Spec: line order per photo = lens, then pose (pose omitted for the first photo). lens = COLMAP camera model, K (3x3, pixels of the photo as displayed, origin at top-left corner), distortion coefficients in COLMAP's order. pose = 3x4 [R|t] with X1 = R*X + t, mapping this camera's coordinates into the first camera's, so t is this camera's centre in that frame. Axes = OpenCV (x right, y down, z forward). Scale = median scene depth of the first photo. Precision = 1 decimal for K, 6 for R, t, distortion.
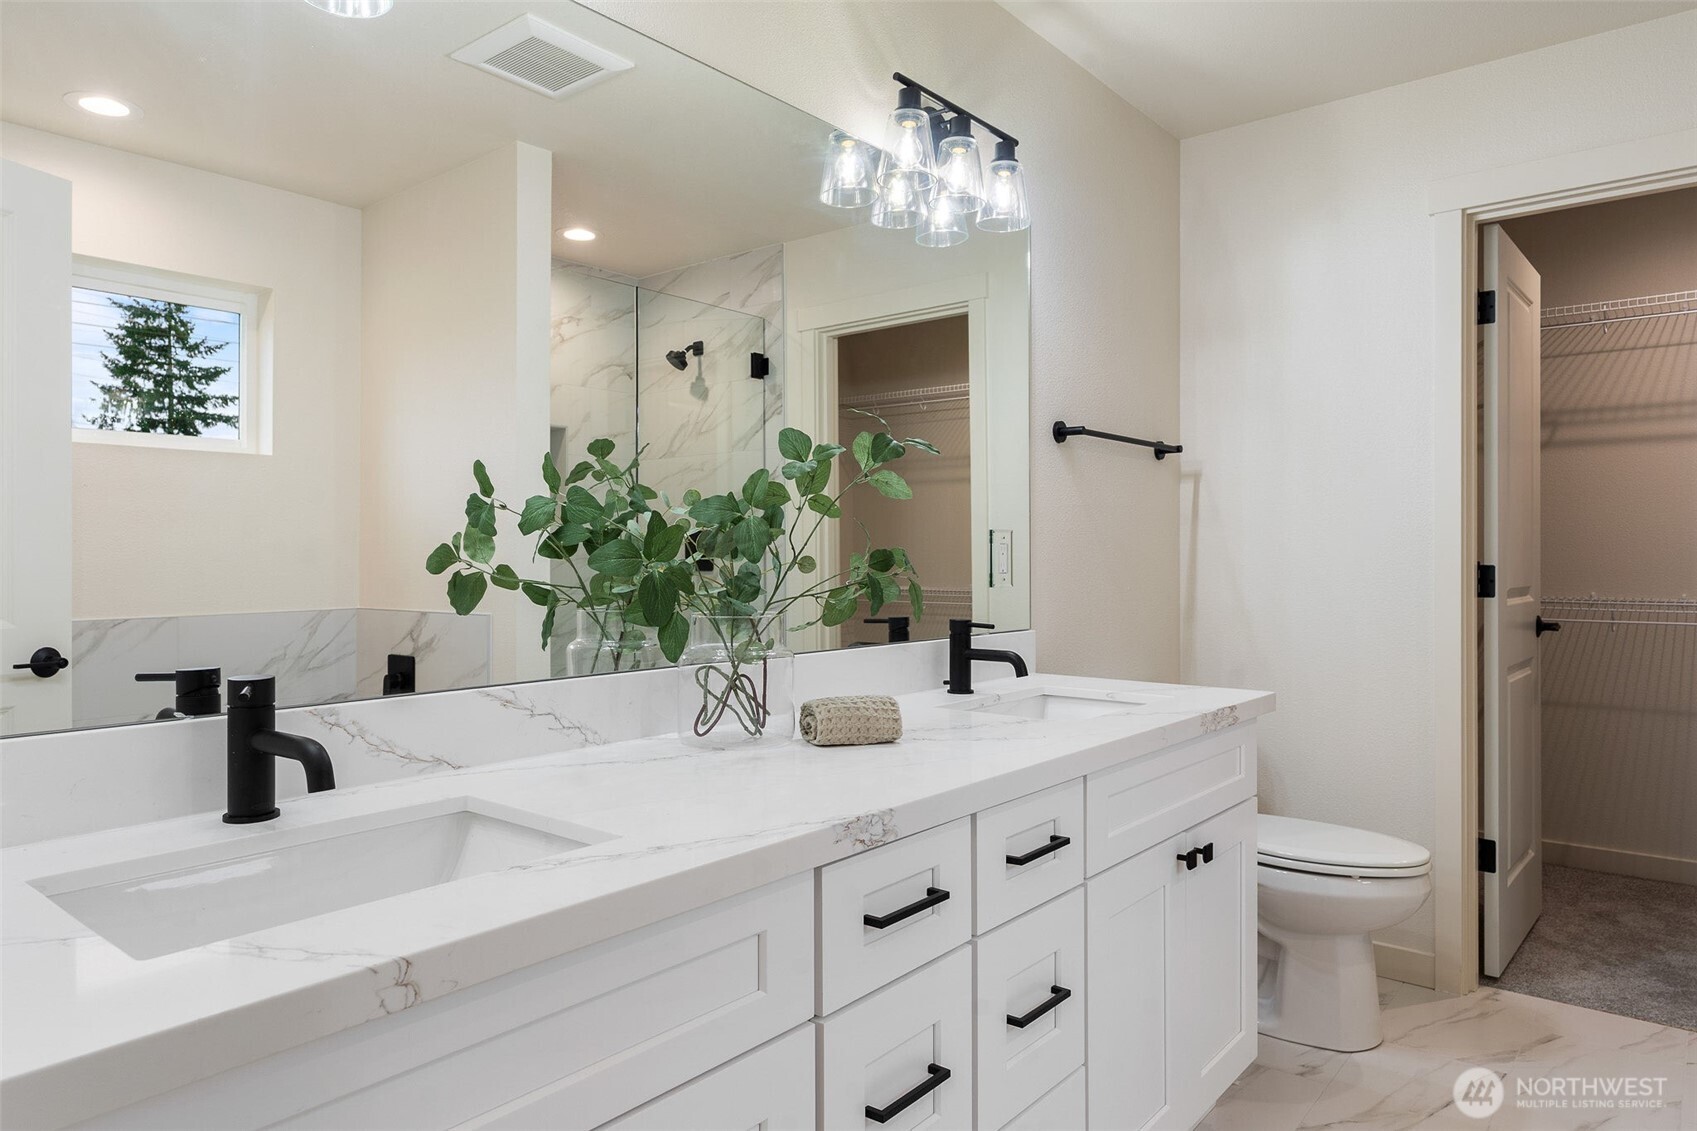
lens RADIAL K [[1064.5, 0, 848.5], [0, 1064.5, 565.5], [0, 0, 1]] dist [-0.001668, 0.000221]
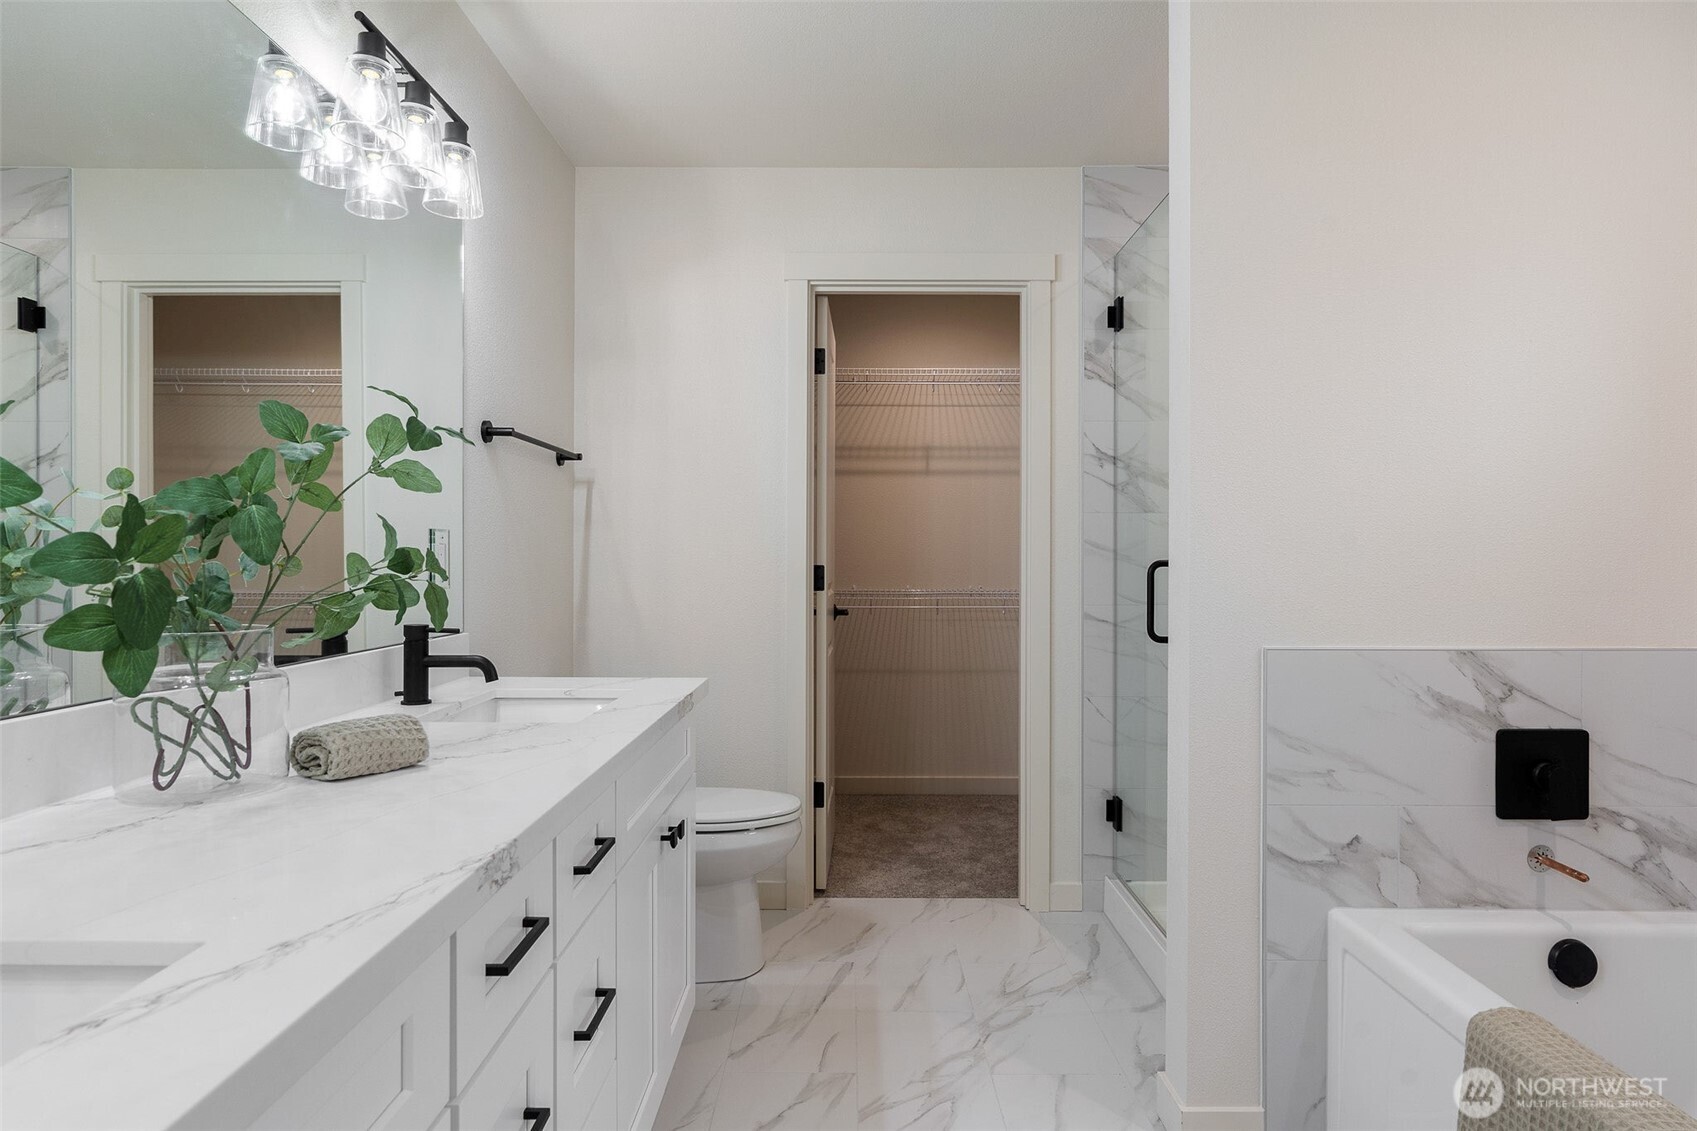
lens RADIAL K [[977.8, 0, 847.7], [0, 977.8, 568.5], [0, 0, 1]] dist [0.000092, -0.000804]
pose [[0.776688, -0.003592, 0.629876, -0.115470], [0.001662, 0.999992, 0.003653, -0.000722], [-0.629884, -0.001790, 0.776687, 0.082423]]
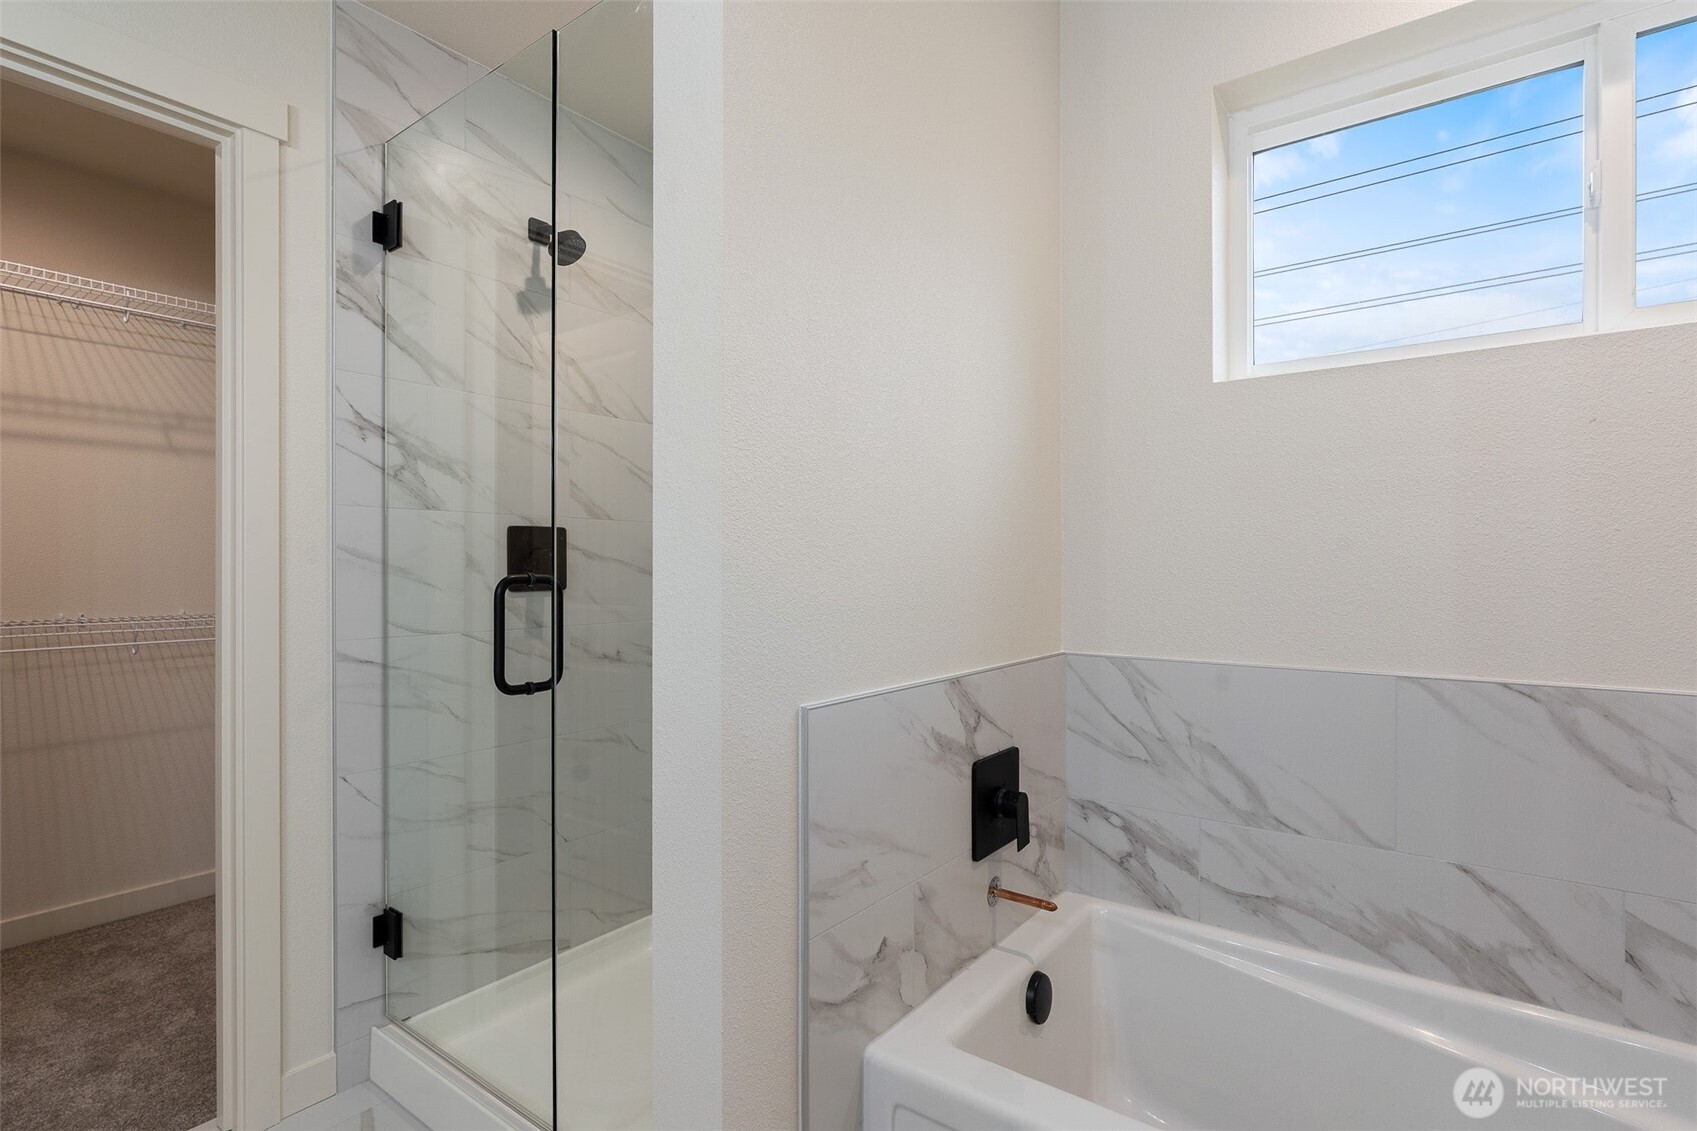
lens RADIAL K [[824.7, 0, 847.5], [0, 824.7, 570.5], [0, 0, 1]] dist [-0.002249, 0.000551]
pose [[-0.045331, -0.000416, 0.998972, 0.182407], [0.007484, 0.999972, 0.000756, -0.007338], [-0.998944, 0.007510, -0.045326, 0.463483]]
